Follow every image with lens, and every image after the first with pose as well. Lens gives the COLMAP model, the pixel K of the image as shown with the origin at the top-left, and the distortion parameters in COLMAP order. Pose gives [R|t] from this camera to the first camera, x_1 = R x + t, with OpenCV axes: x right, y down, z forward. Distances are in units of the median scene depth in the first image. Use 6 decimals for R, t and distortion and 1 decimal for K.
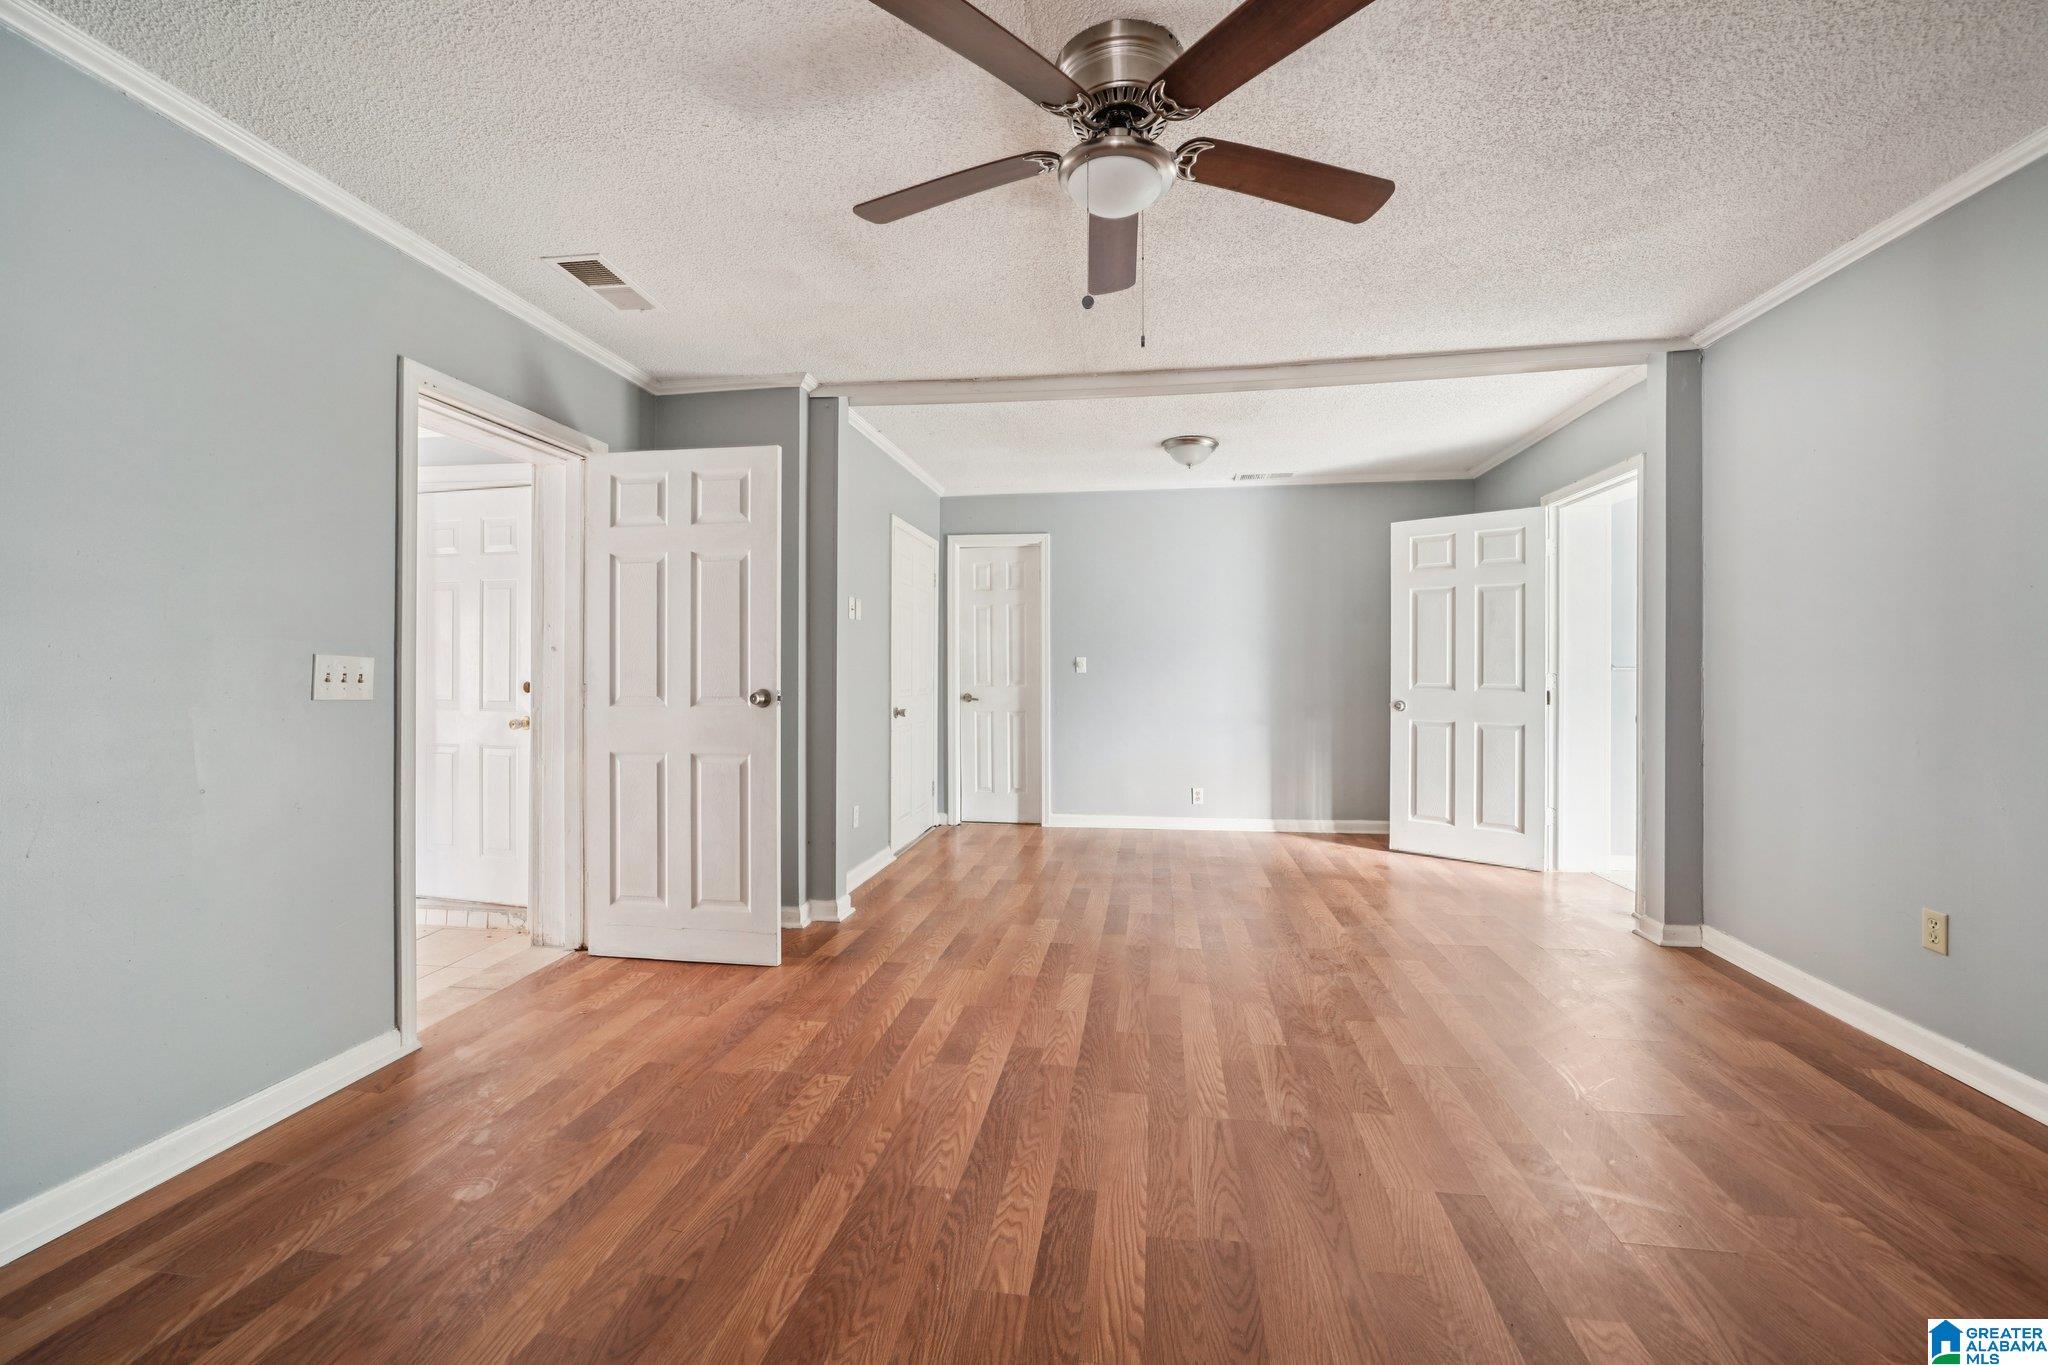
lens RADIAL K [[764.5, 0, 1021.1], [0, 764.5, 678.2], [0, 0, 1]] dist [-0.007148, 0.000006]
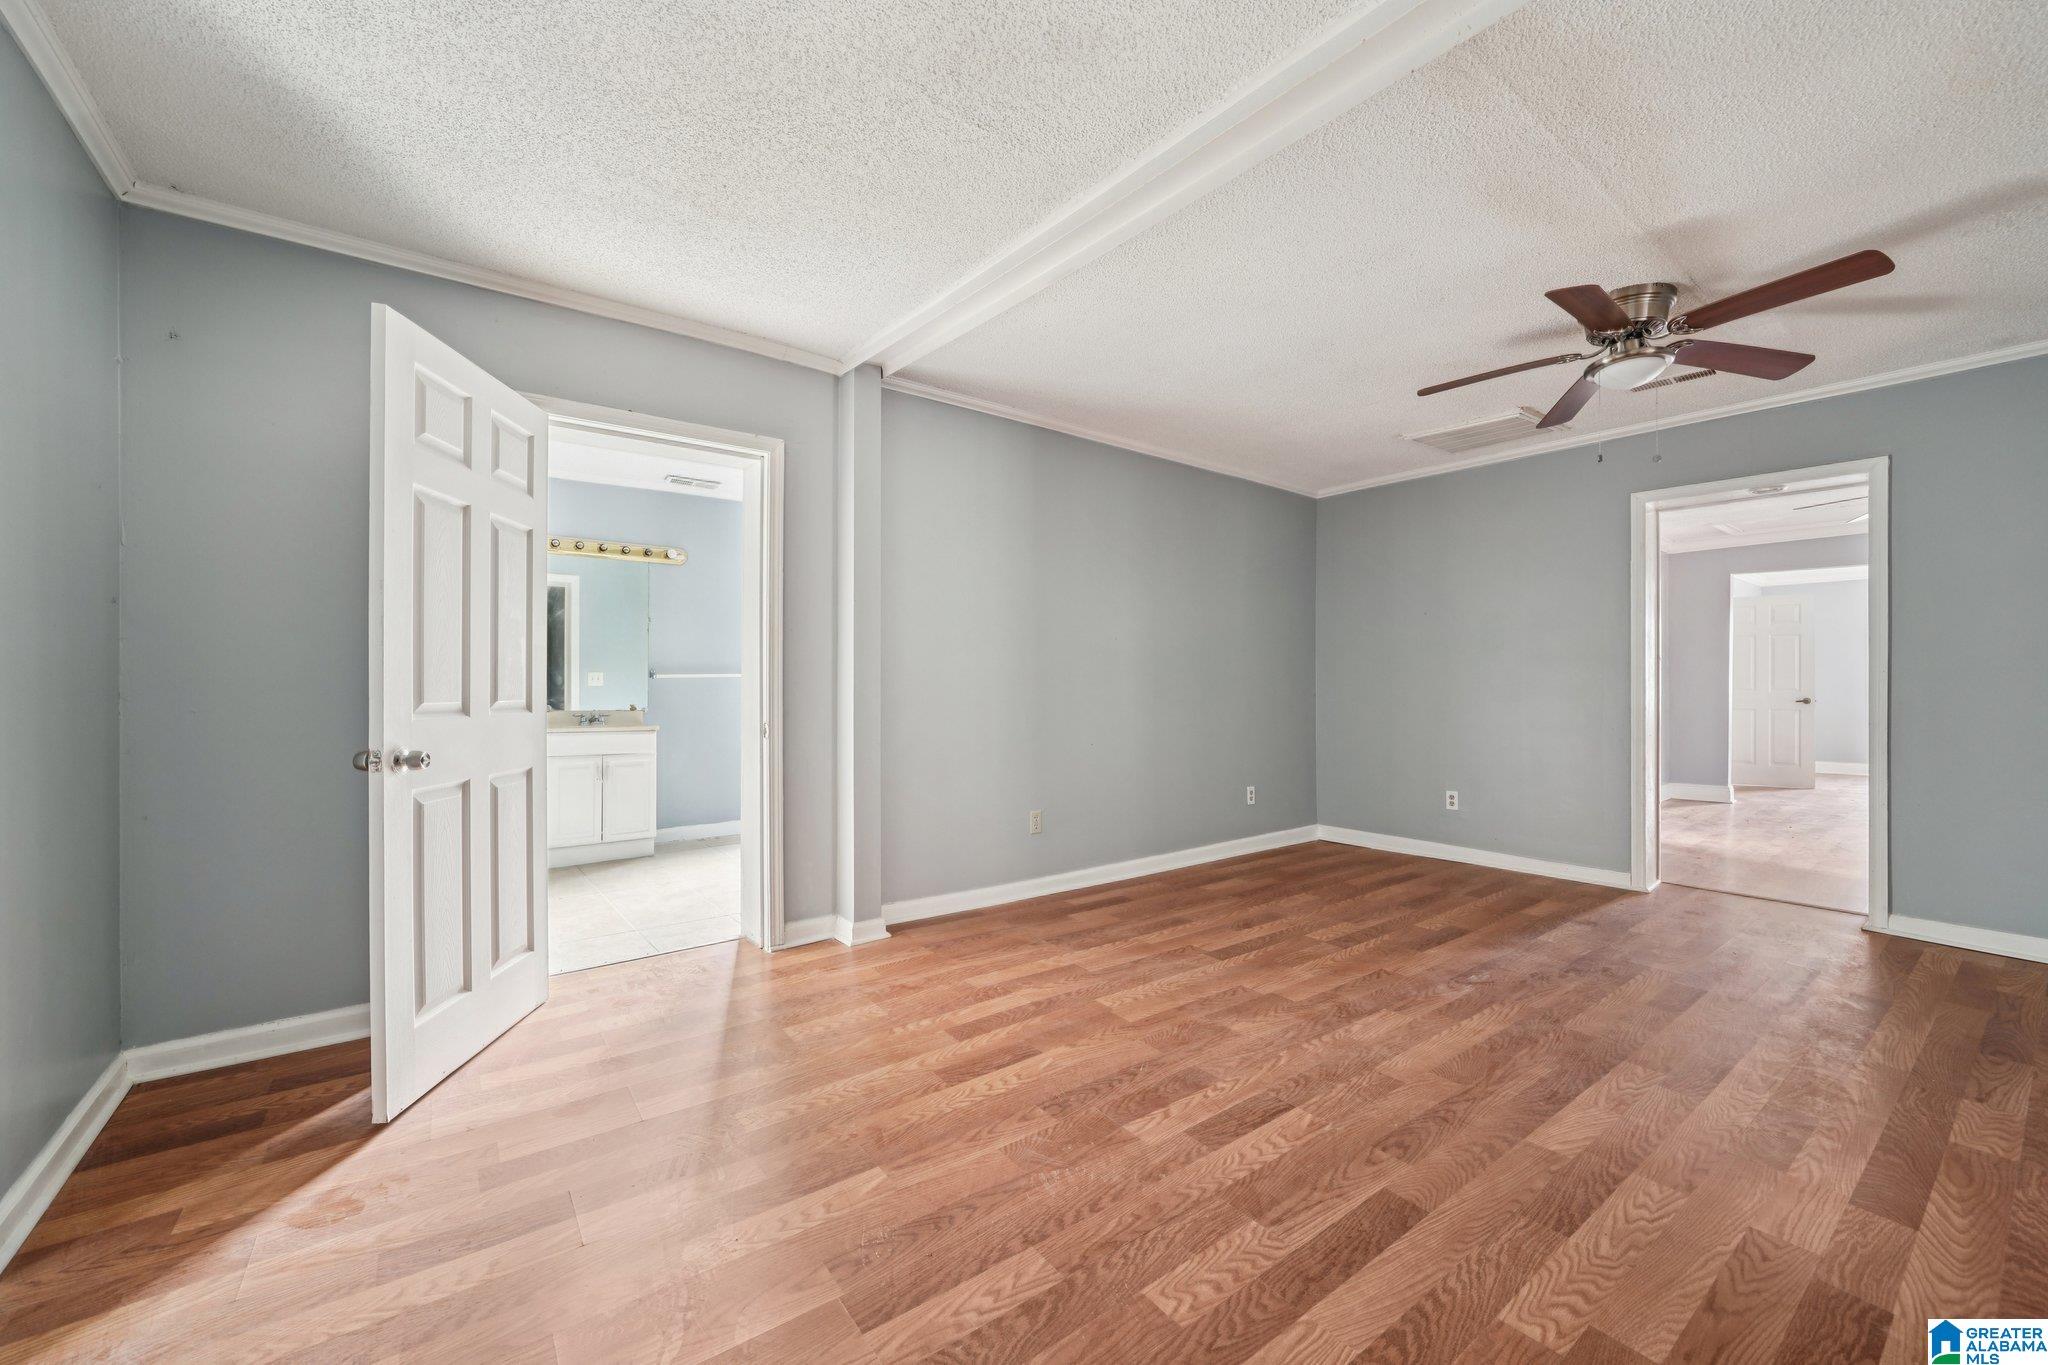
lens RADIAL K [[838.8, 0, 988.7], [0, 838.8, 679.7], [0, 0, 1]] dist [0.001398, 0.000297]
pose [[-0.719776, 0.000927, 0.694206, -0.081797], [0.007871, 0.999946, 0.006826, -0.017443], [-0.694162, 0.010378, -0.719744, 2.008009]]
